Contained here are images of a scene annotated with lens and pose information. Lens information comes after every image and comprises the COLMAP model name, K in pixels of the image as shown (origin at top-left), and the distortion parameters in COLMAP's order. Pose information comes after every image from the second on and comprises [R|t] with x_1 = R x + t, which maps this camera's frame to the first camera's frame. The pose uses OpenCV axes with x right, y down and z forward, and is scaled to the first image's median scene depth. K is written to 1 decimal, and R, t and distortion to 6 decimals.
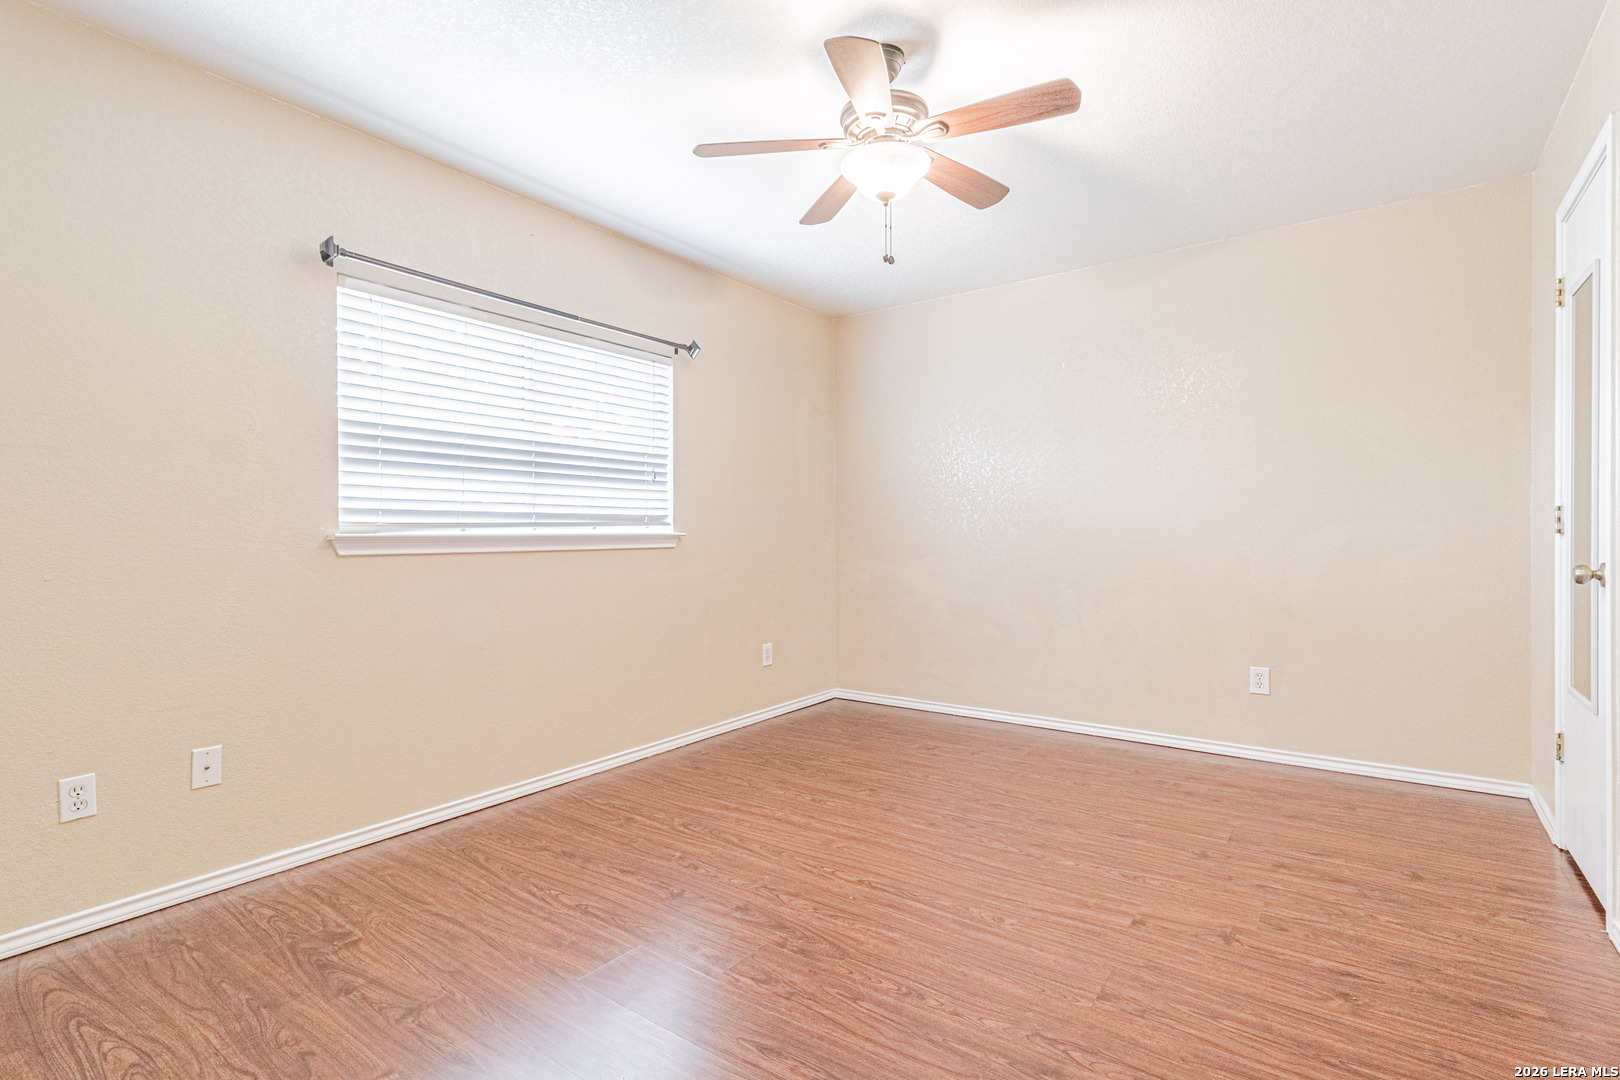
lens RADIAL K [[770.3, 0, 821.5], [0, 770.3, 543.6], [0, 0, 1]] dist [0.008557, 0.000283]
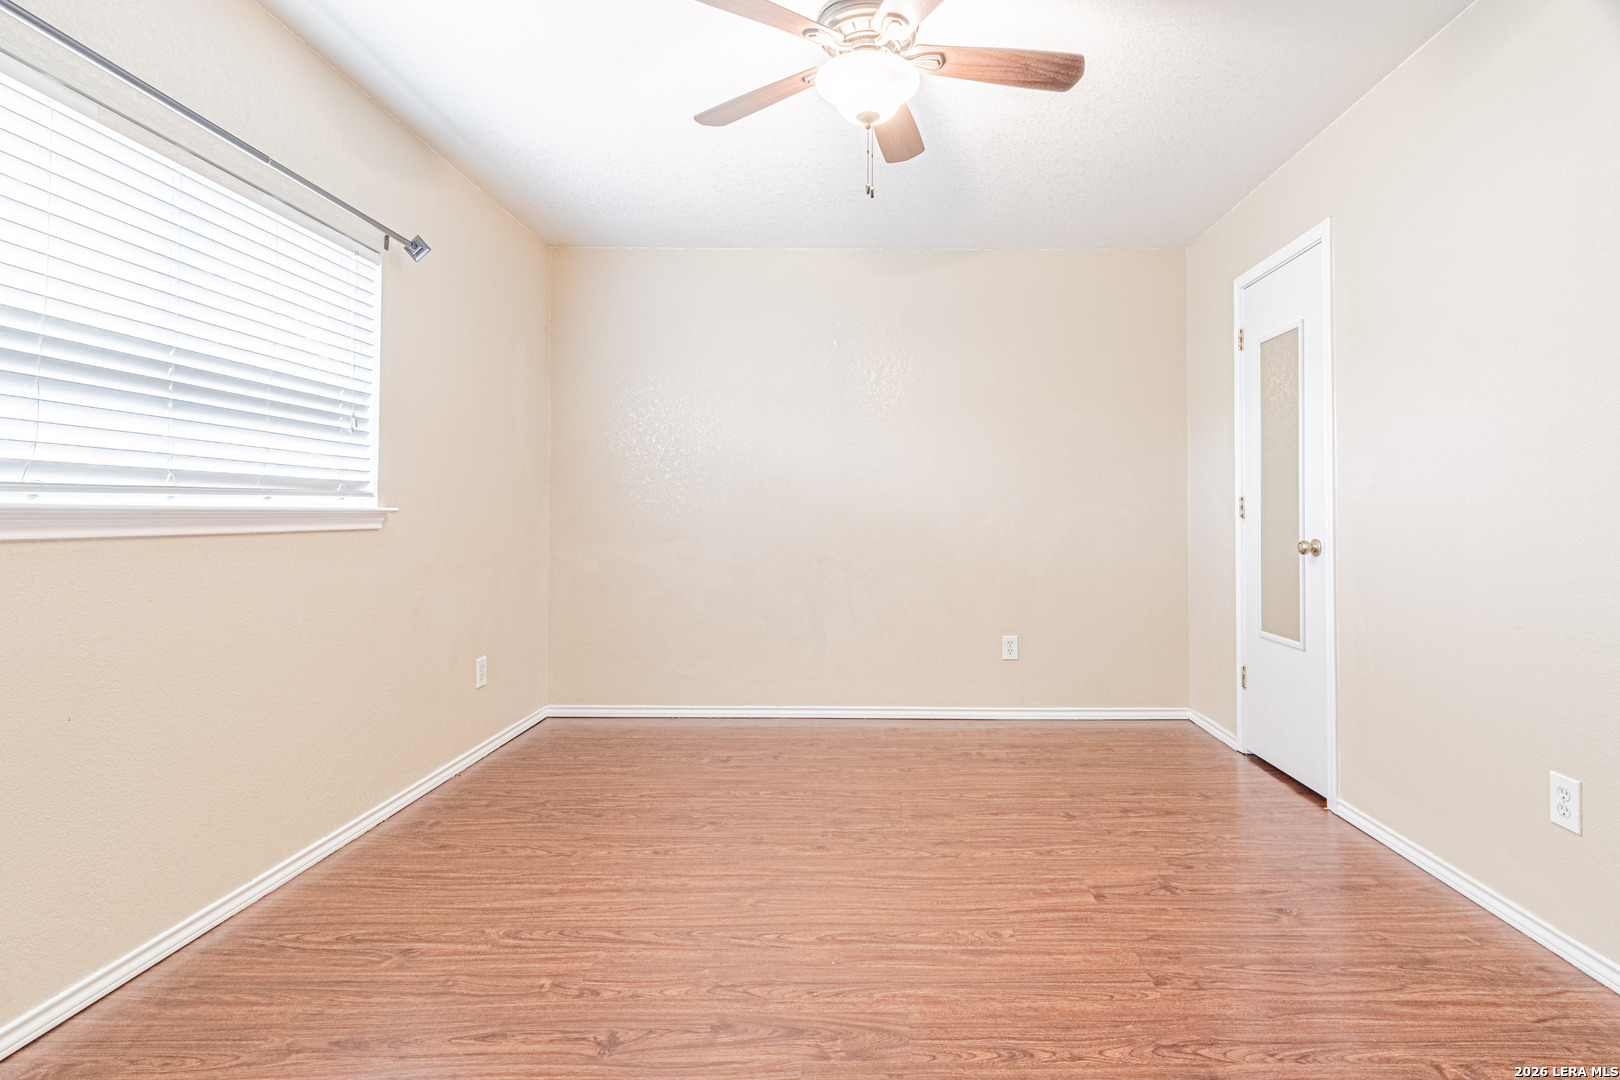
lens RADIAL K [[788.1, 0, 871.7], [0, 788.1, 504.5], [0, 0, 1]] dist [0.006948, 0.000824]
pose [[0.811469, 0.017103, 0.584145, -0.295753], [-0.001867, 0.999642, -0.026676, 0.001606], [-0.584393, 0.020556, 0.811211, 0.210175]]
